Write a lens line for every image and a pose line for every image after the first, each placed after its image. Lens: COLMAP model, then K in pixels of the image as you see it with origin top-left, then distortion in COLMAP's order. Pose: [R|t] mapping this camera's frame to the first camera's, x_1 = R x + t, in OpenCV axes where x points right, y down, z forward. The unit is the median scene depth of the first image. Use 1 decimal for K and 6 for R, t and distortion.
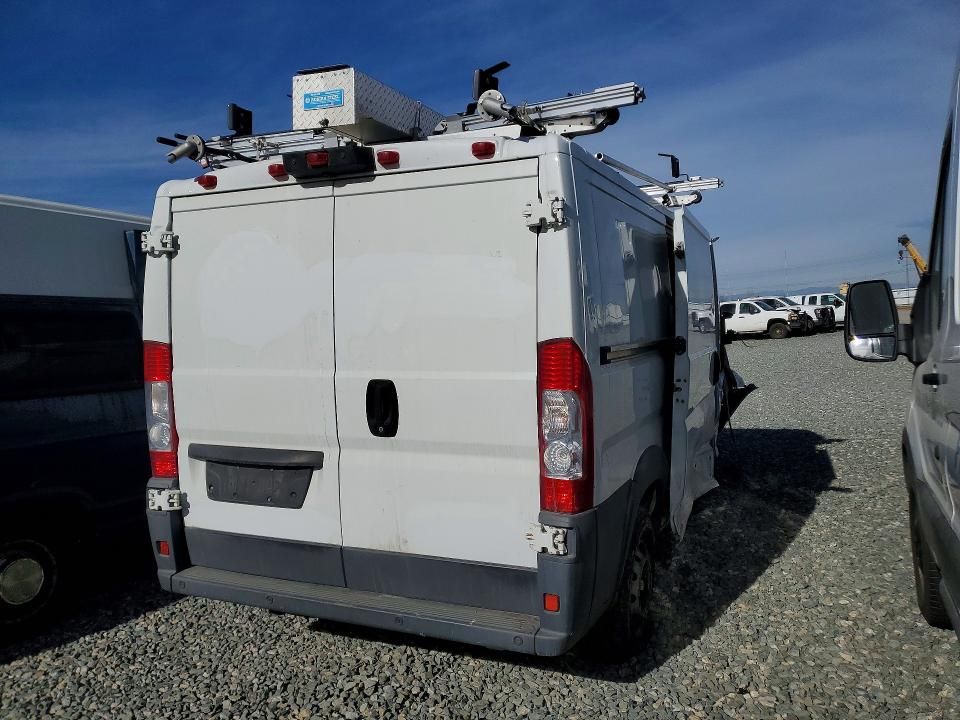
lens RADIAL K [[761.0, 0, 479.9], [0, 761.0, 360.3], [0, 0, 1]] dist [0.002164, -0.003775]
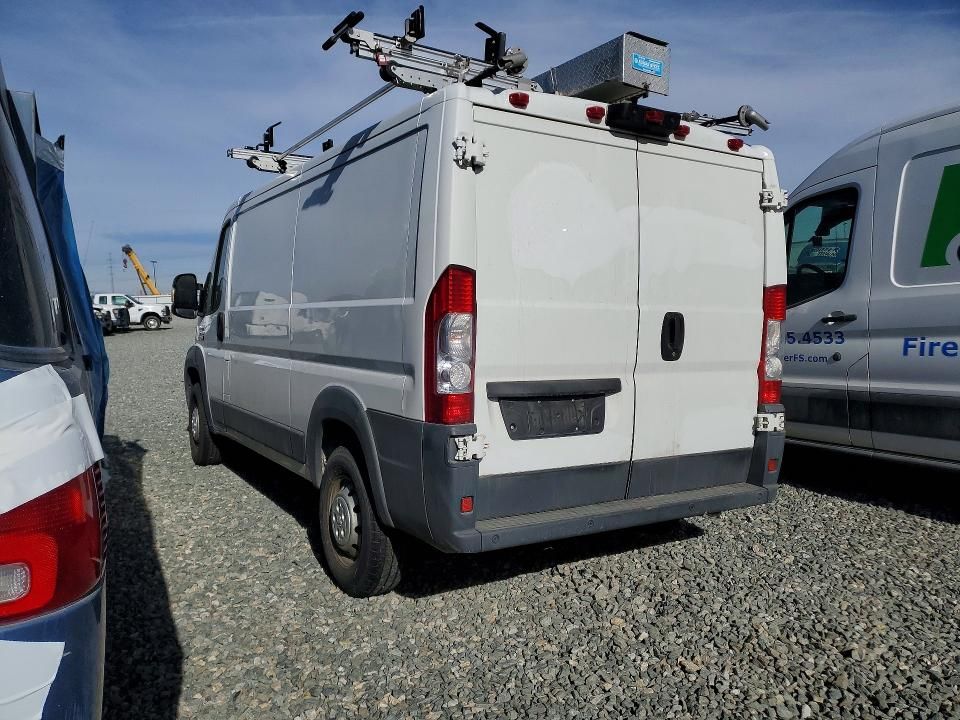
lens RADIAL K [[761.0, 0, 478.5], [0, 761.0, 362.0], [0, 0, 1]] dist [0.002164, -0.003775]
pose [[0.567300, -0.013355, 0.823403, -1.225822], [0.018991, 0.999815, 0.003132, 0.089389], [-0.823292, 0.013860, 0.567449, 0.537464]]
